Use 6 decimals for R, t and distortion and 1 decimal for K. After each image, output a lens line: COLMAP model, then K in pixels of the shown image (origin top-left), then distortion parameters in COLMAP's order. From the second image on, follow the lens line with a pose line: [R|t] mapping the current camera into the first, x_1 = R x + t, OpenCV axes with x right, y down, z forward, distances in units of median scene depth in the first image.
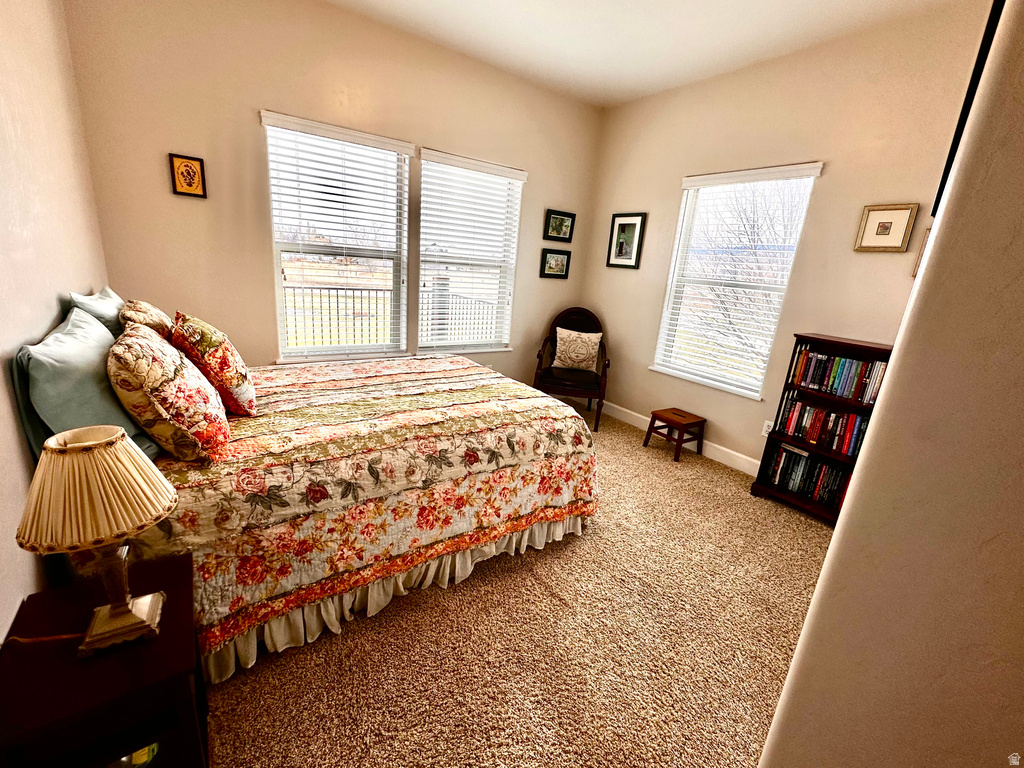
lens RADIAL K [[438.0, 0, 512.0], [0, 438.0, 384.0], [0, 0, 1]] dist [0.000398, 0.000094]
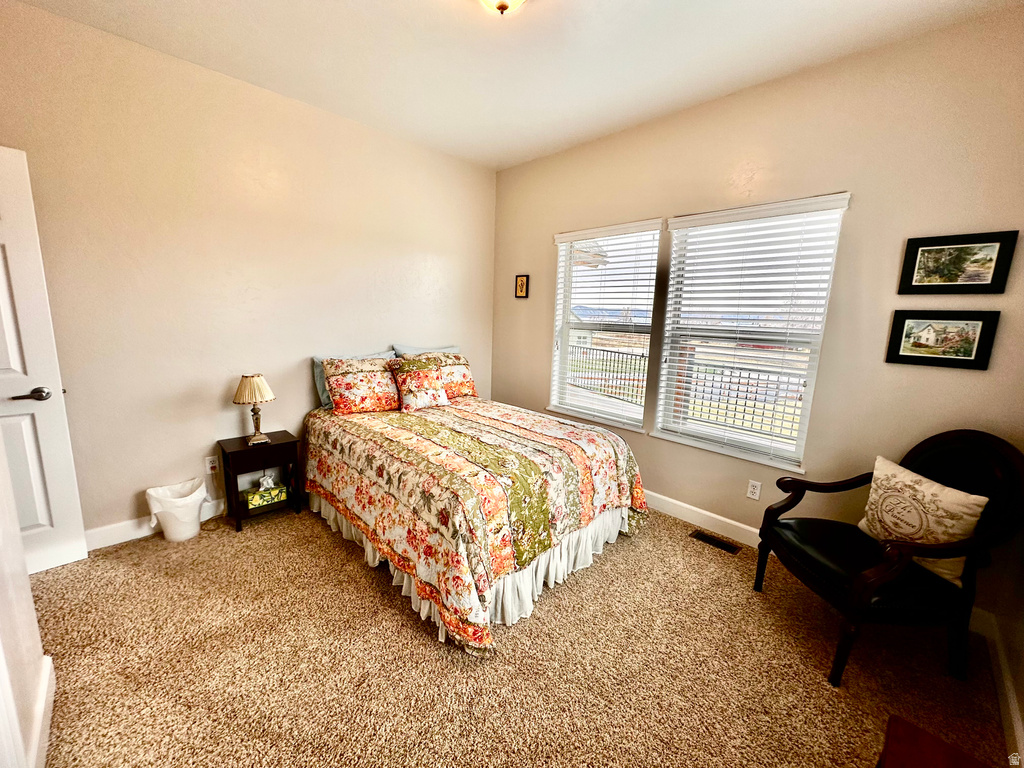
lens RADIAL K [[410.7, 0, 512.0], [0, 410.7, 384.0], [0, 0, 1]] dist [-0.001695, -0.000153]
pose [[0.152021, 0.091895, -0.984096, 0.820878], [-0.286313, 0.957072, 0.045142, -0.176895], [0.945999, 0.274897, 0.171805, 0.791982]]
